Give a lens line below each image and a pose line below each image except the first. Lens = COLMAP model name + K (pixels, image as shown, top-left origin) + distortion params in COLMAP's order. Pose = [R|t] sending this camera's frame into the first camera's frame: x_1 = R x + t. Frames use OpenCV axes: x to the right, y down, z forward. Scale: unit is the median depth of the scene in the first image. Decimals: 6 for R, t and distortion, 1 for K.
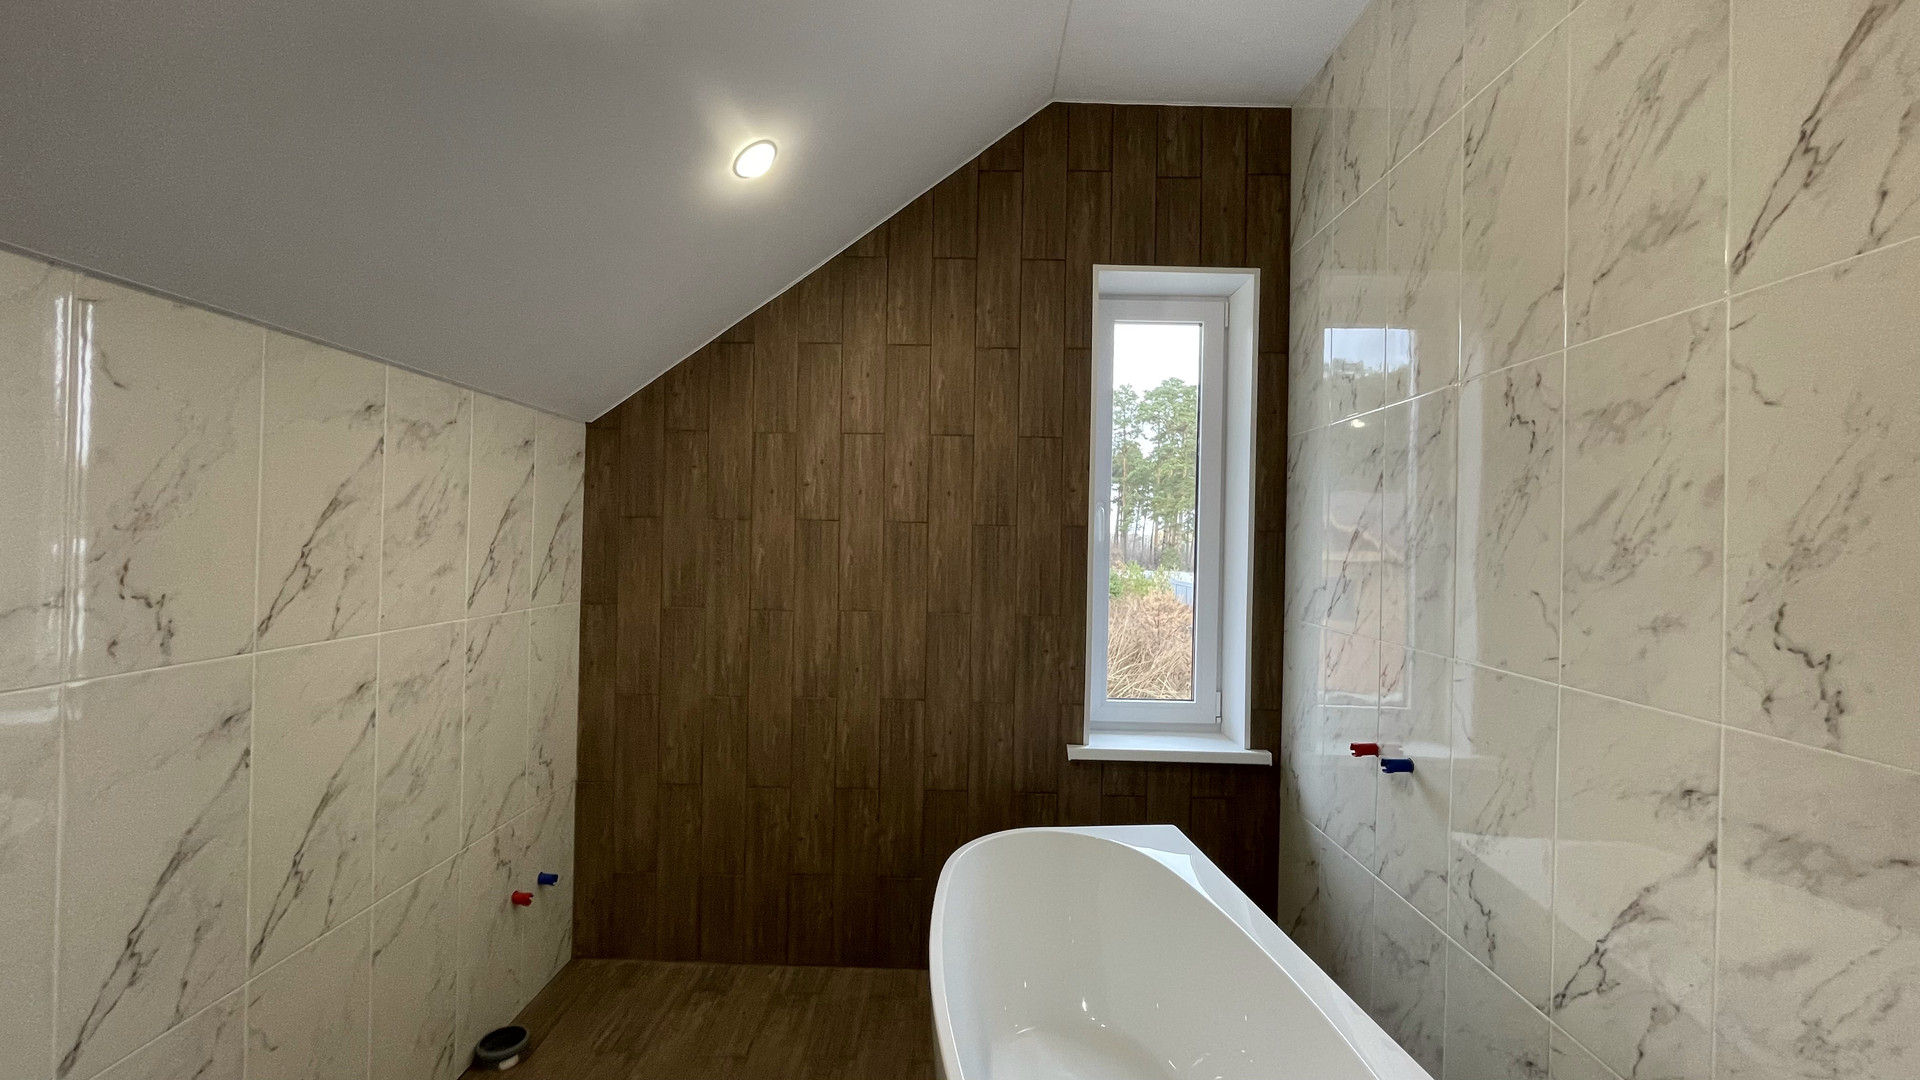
lens RADIAL K [[807.8, 0, 956.0], [0, 807.8, 533.7], [0, 0, 1]] dist [-0.021754, 0.000056]
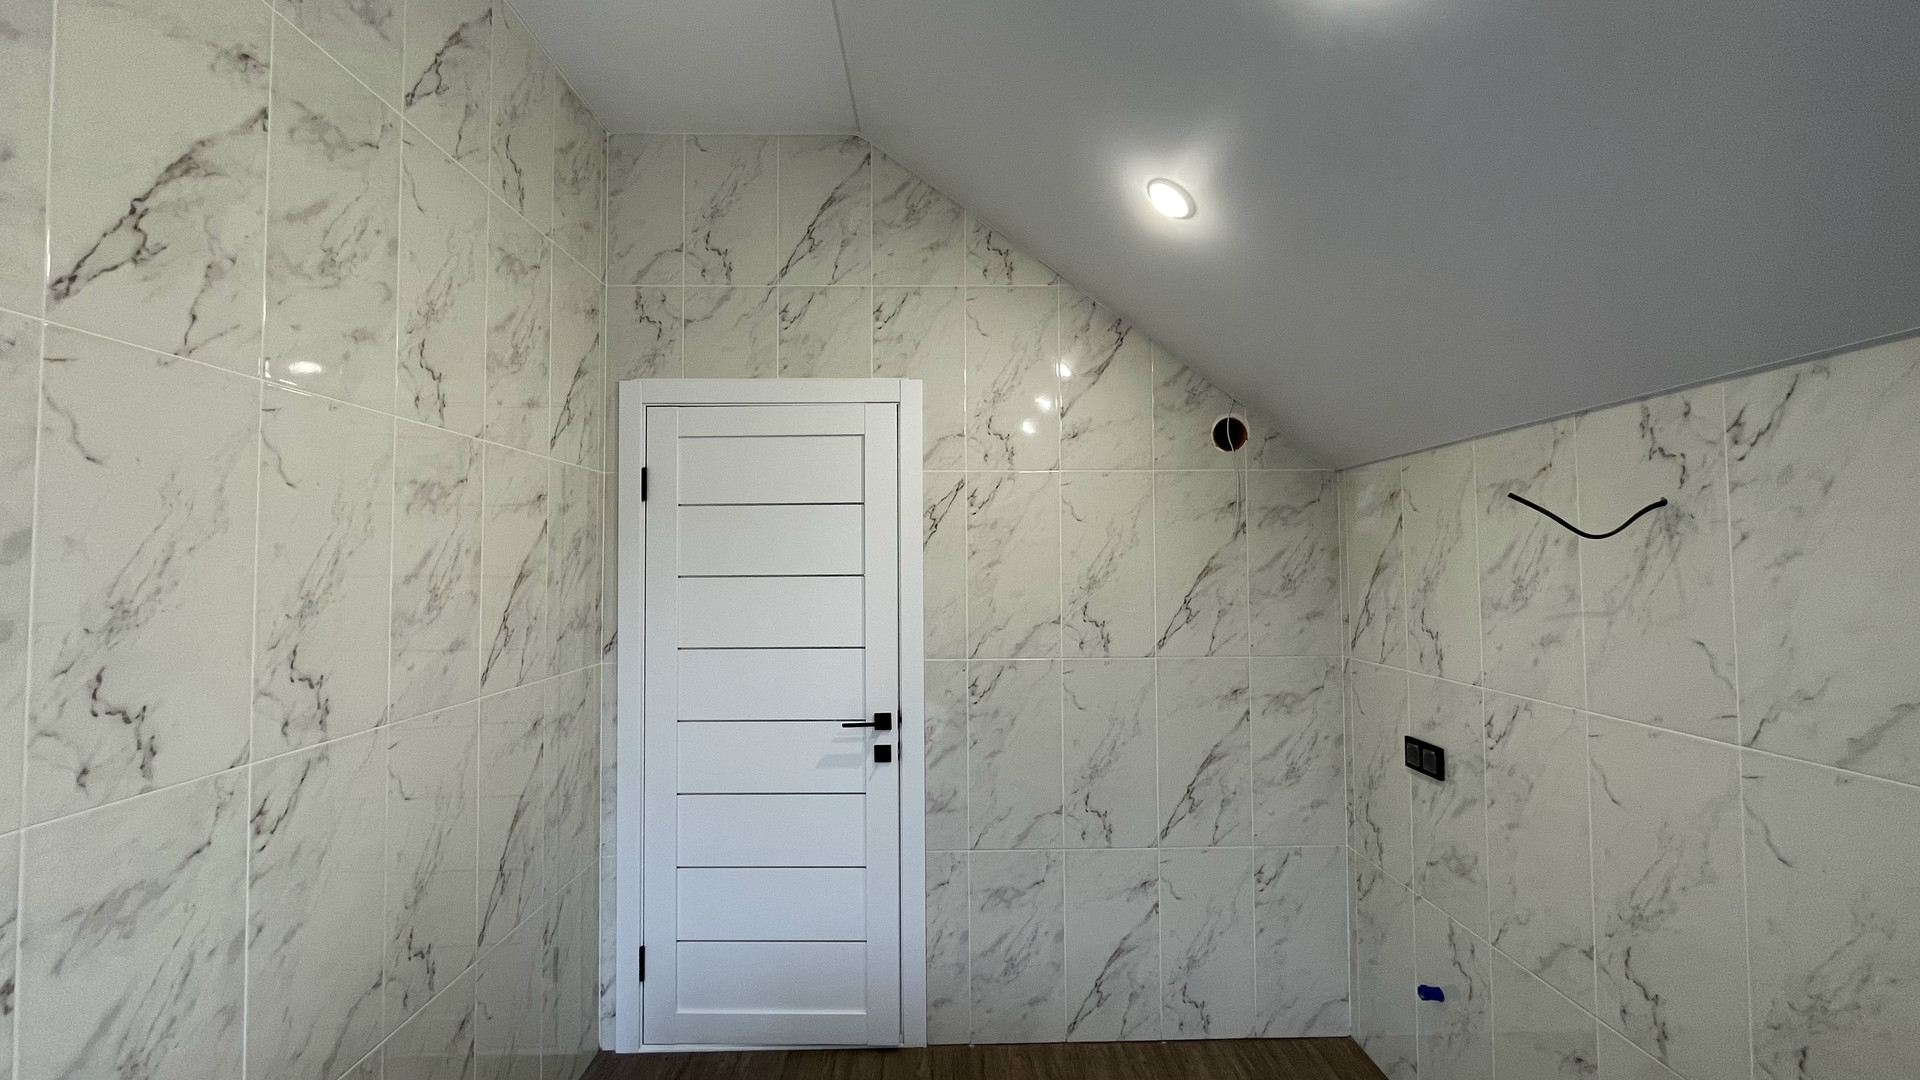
lens RADIAL K [[807.8, 0, 956.0], [0, 807.8, 533.7], [0, 0, 1]] dist [-0.021754, 0.000056]
pose [[-0.999493, -0.017428, -0.026646, -0.001685], [-0.016218, 0.998858, -0.044951, 0.967298], [0.027399, -0.044496, -0.998634, 1.992043]]
